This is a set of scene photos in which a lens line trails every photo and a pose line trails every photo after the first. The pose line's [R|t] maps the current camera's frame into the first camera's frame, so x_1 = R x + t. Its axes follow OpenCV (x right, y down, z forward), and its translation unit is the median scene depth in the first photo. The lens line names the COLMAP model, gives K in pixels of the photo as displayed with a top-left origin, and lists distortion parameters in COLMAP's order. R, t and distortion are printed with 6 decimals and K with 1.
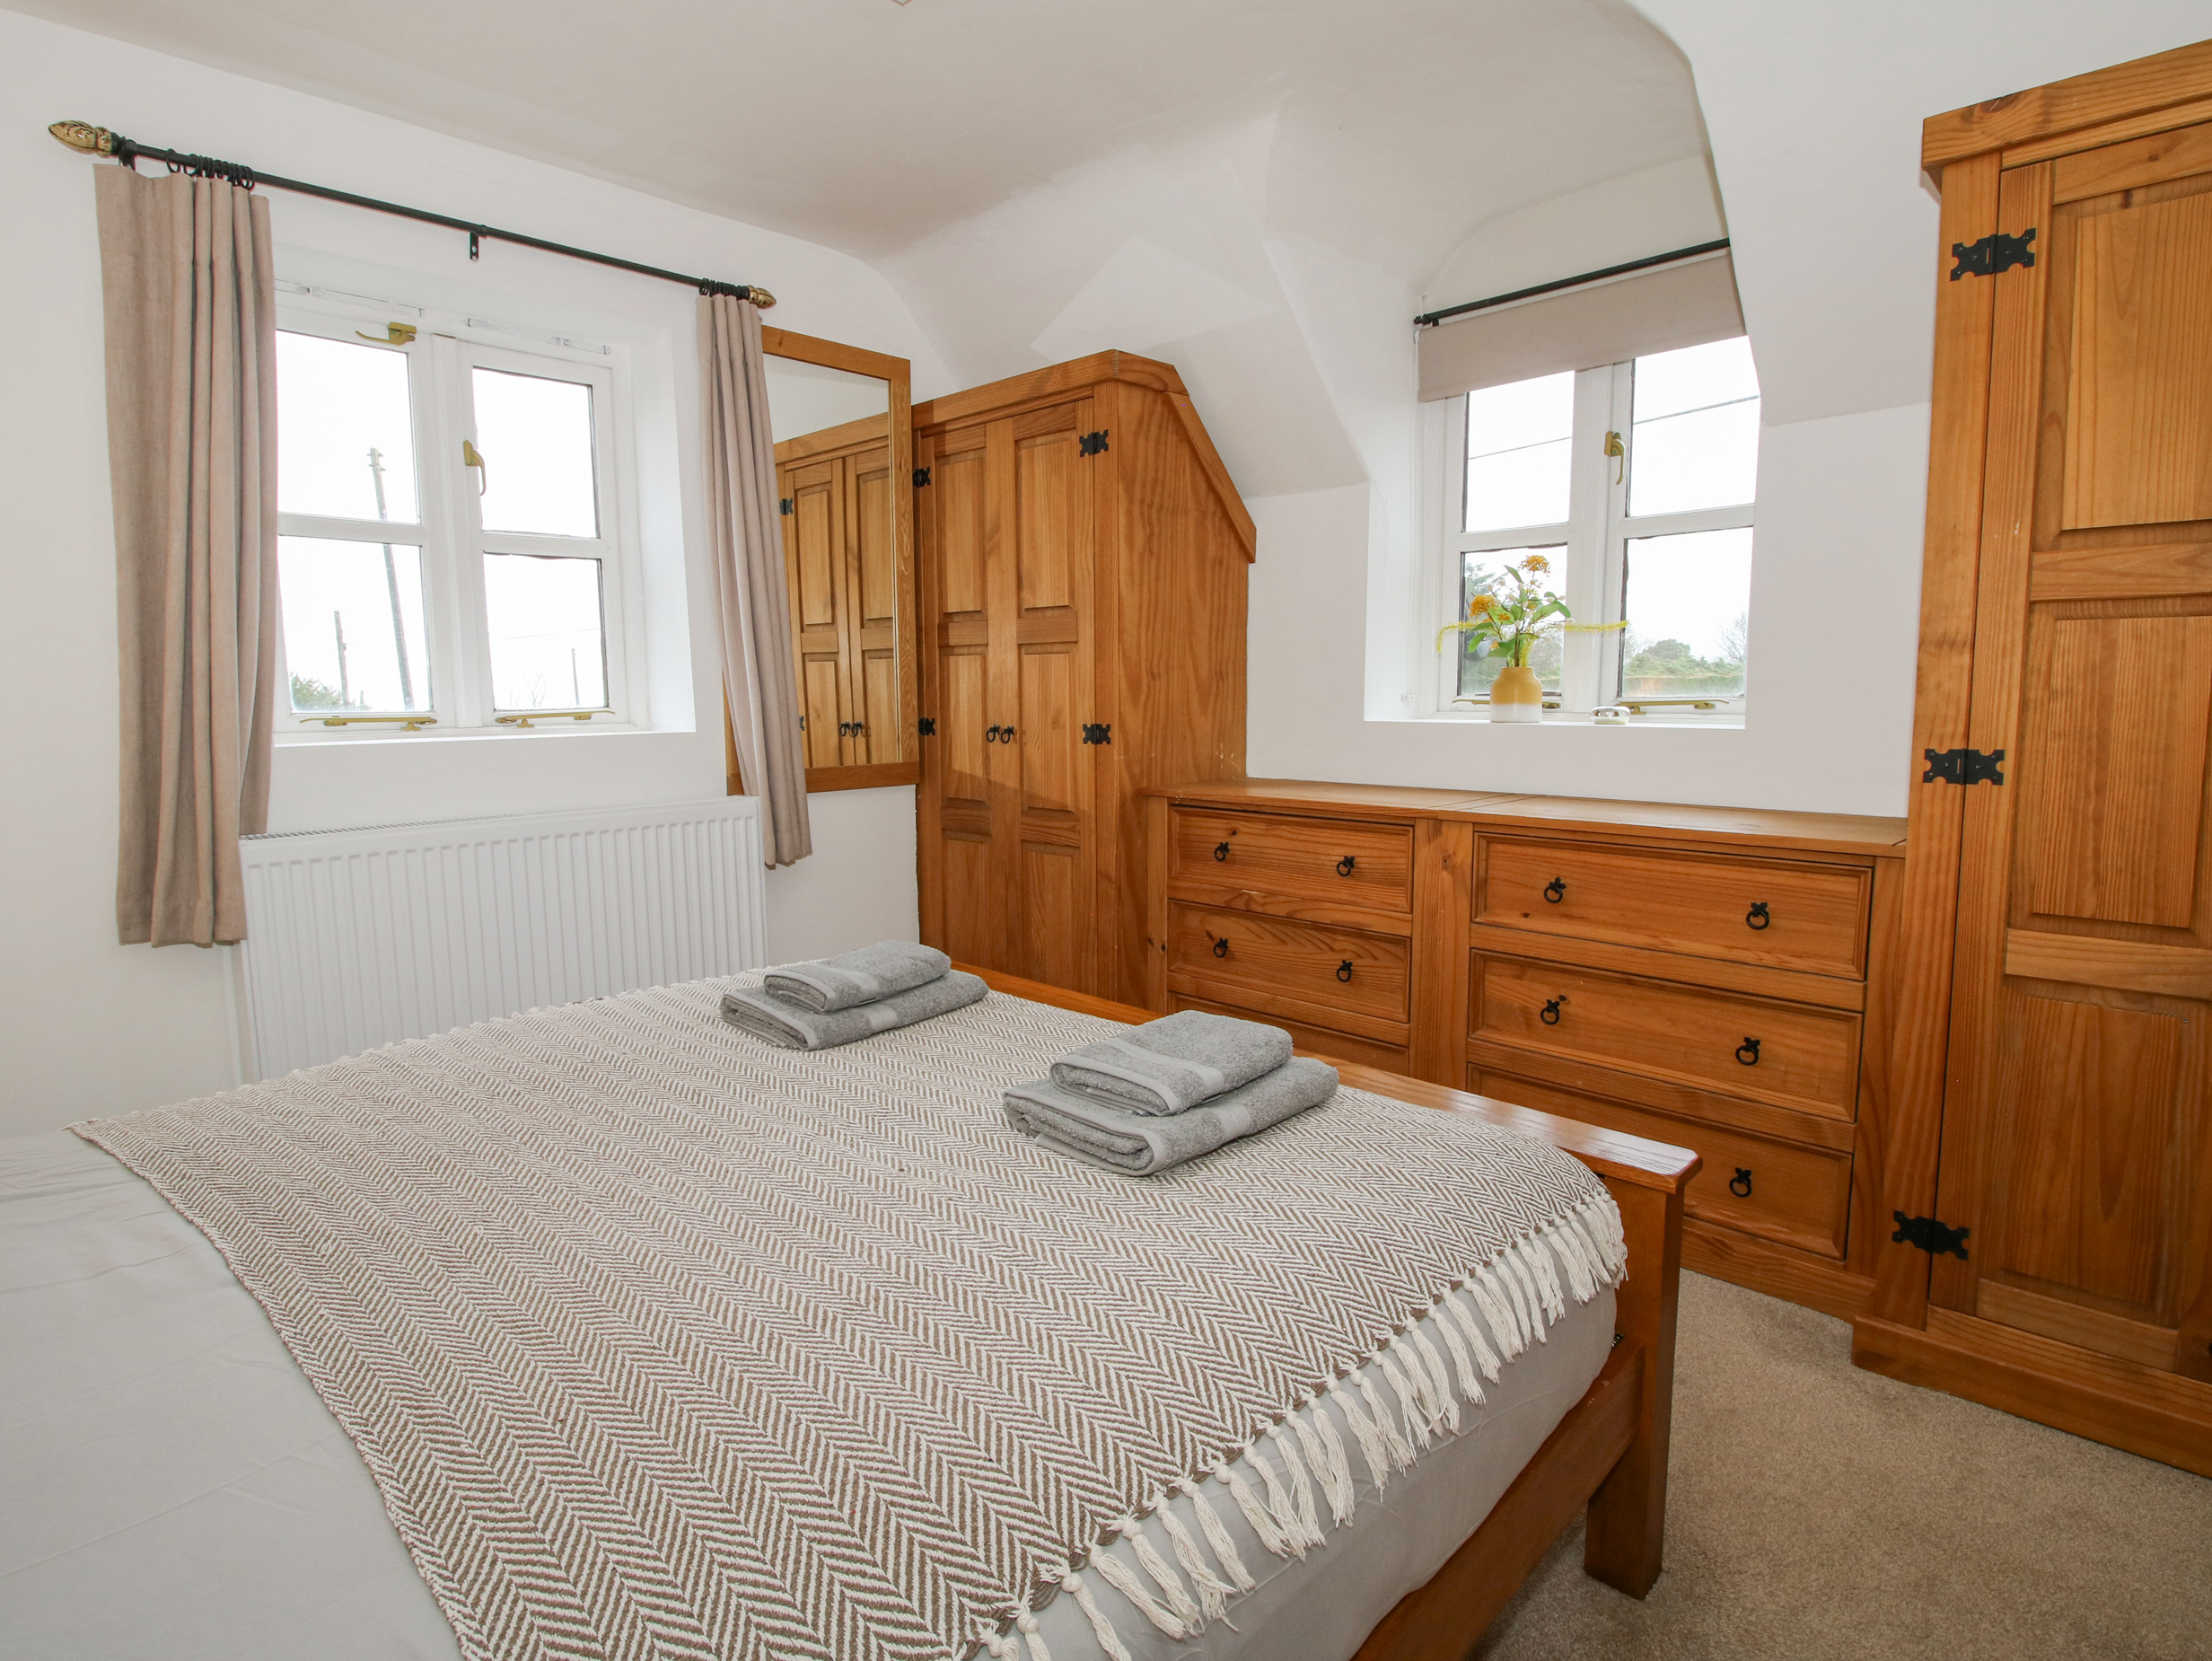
lens RADIAL K [[1155.4, 0, 1086.4], [0, 1155.4, 818.2], [0, 0, 1]] dist [0.009770, -0.017751]
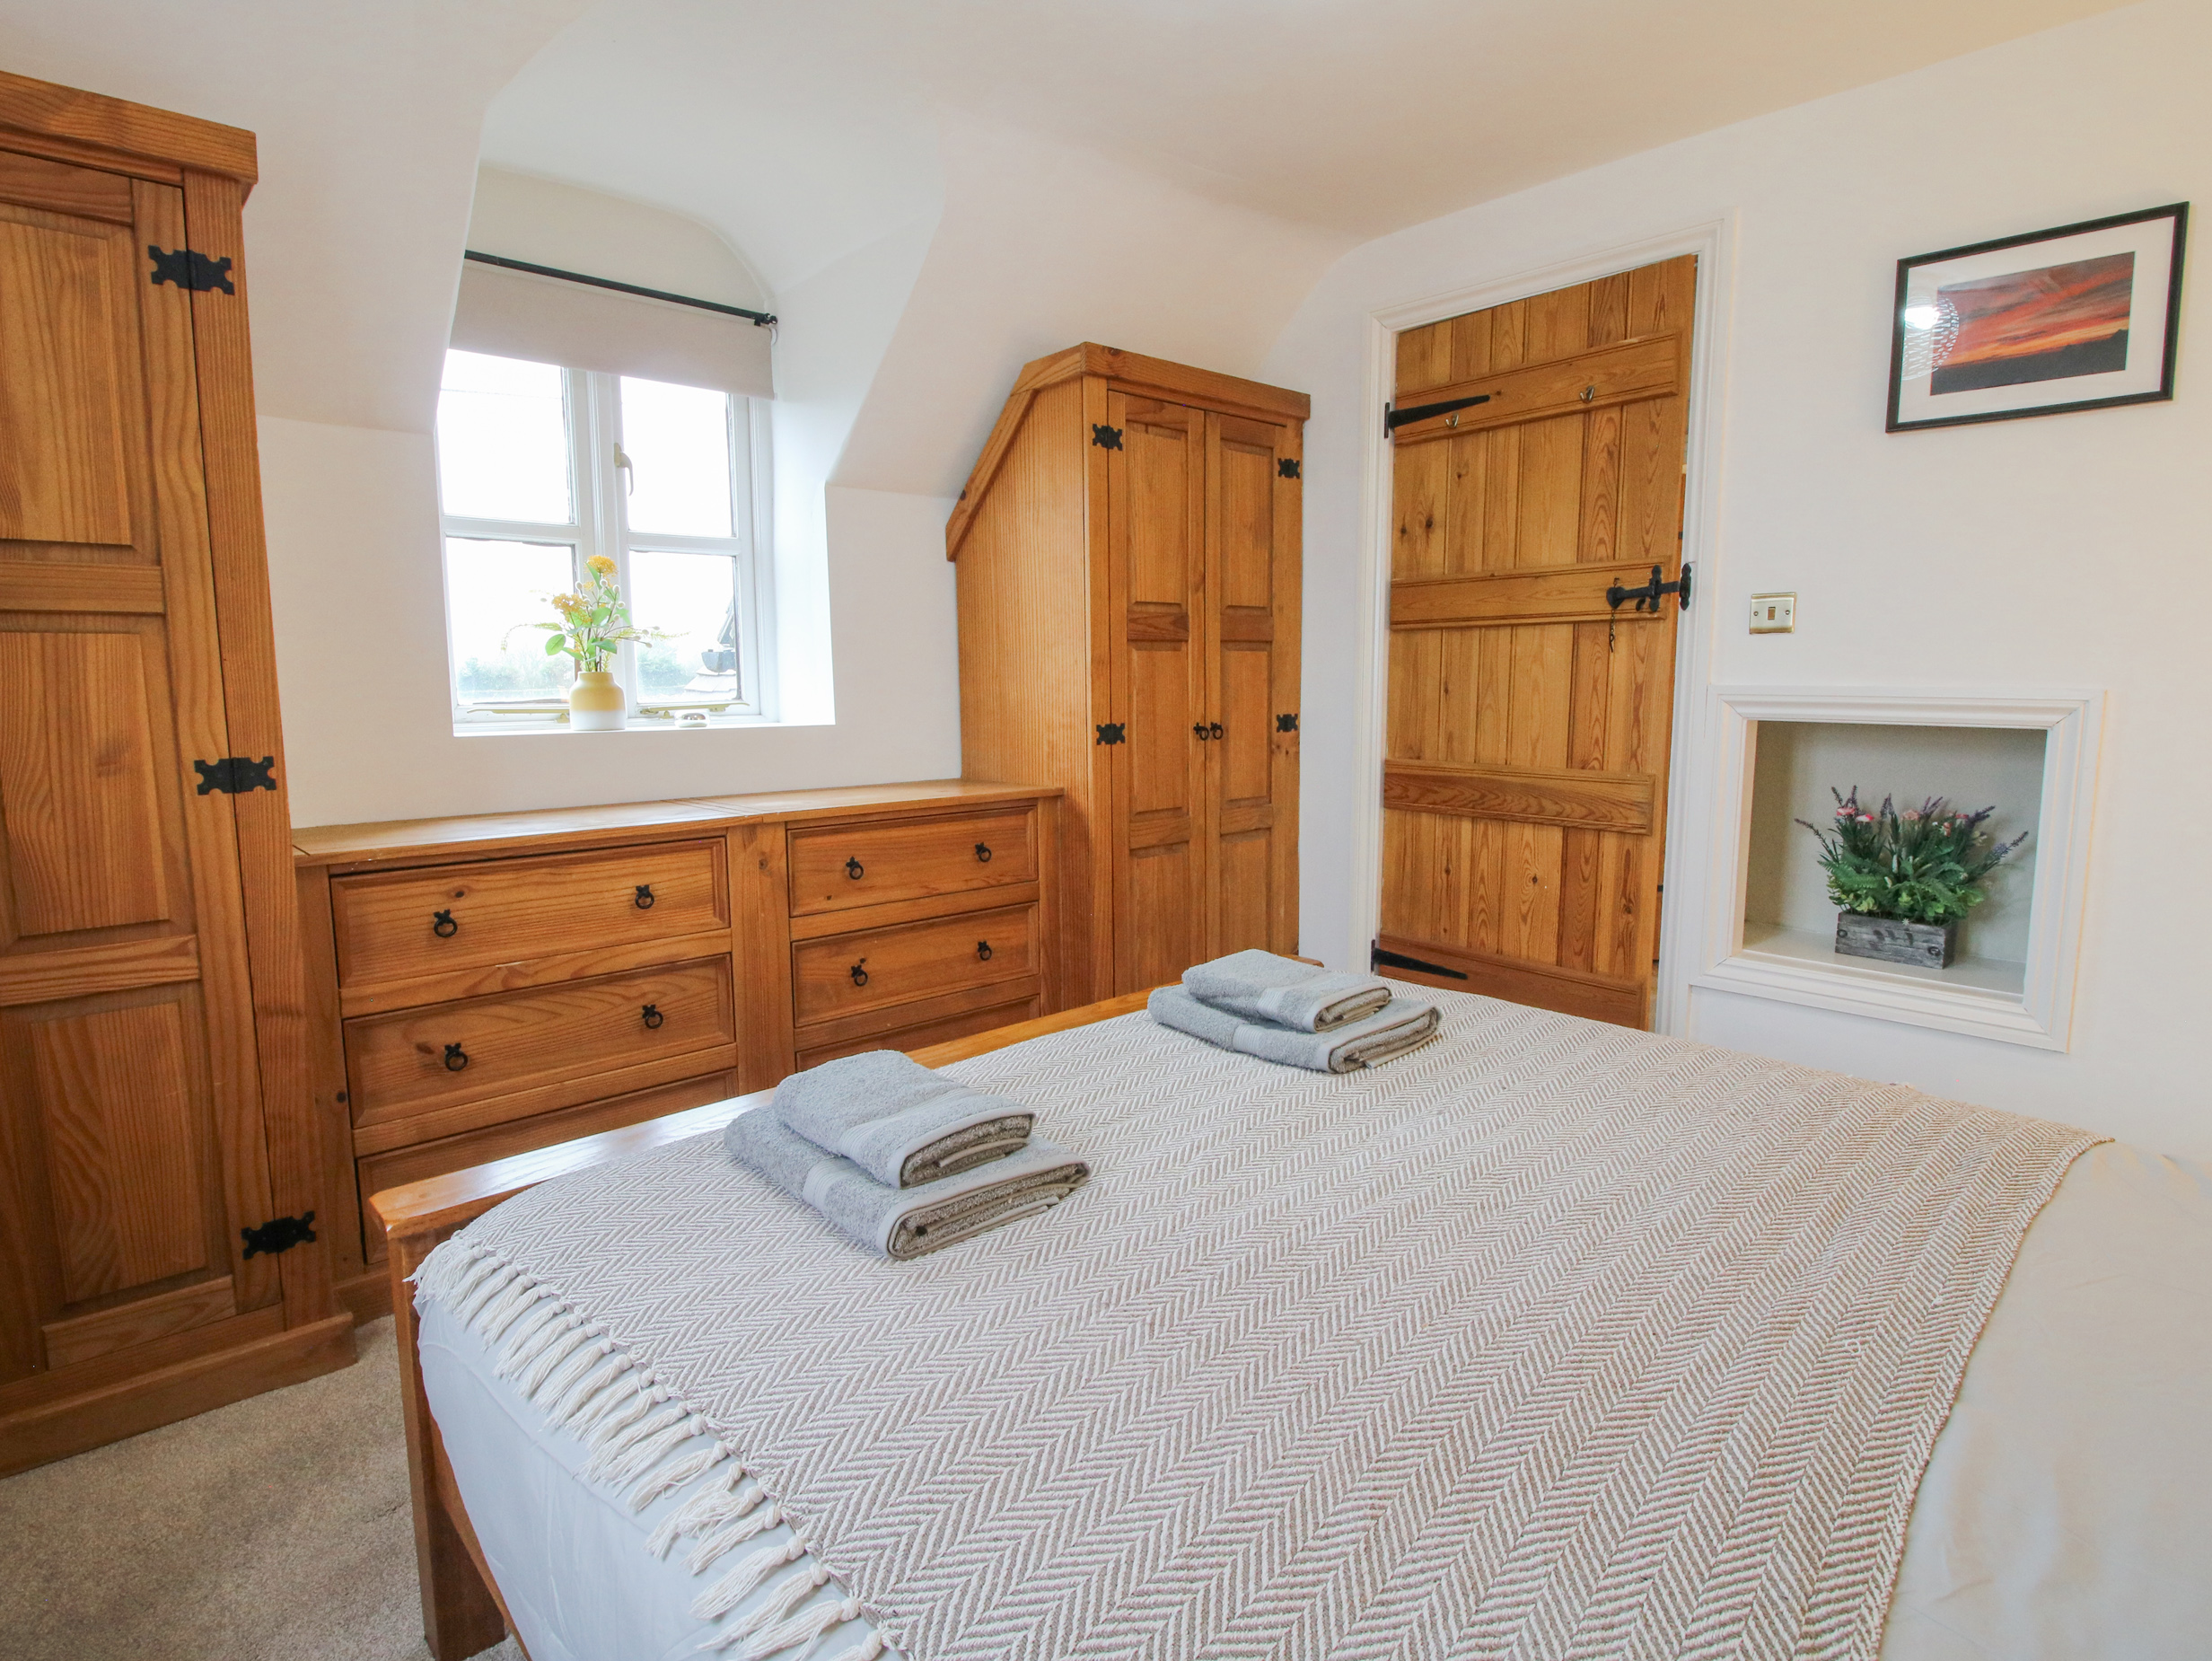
lens RADIAL K [[1155.4, 0, 1086.4], [0, 1155.4, 818.2], [0, 0, 1]] dist [0.009770, -0.017751]
pose [[0.053228, -0.111664, 0.992319, -0.616146], [0.122550, 0.986947, 0.104486, -0.067633], [-0.991034, 0.116047, 0.066218, 0.604983]]
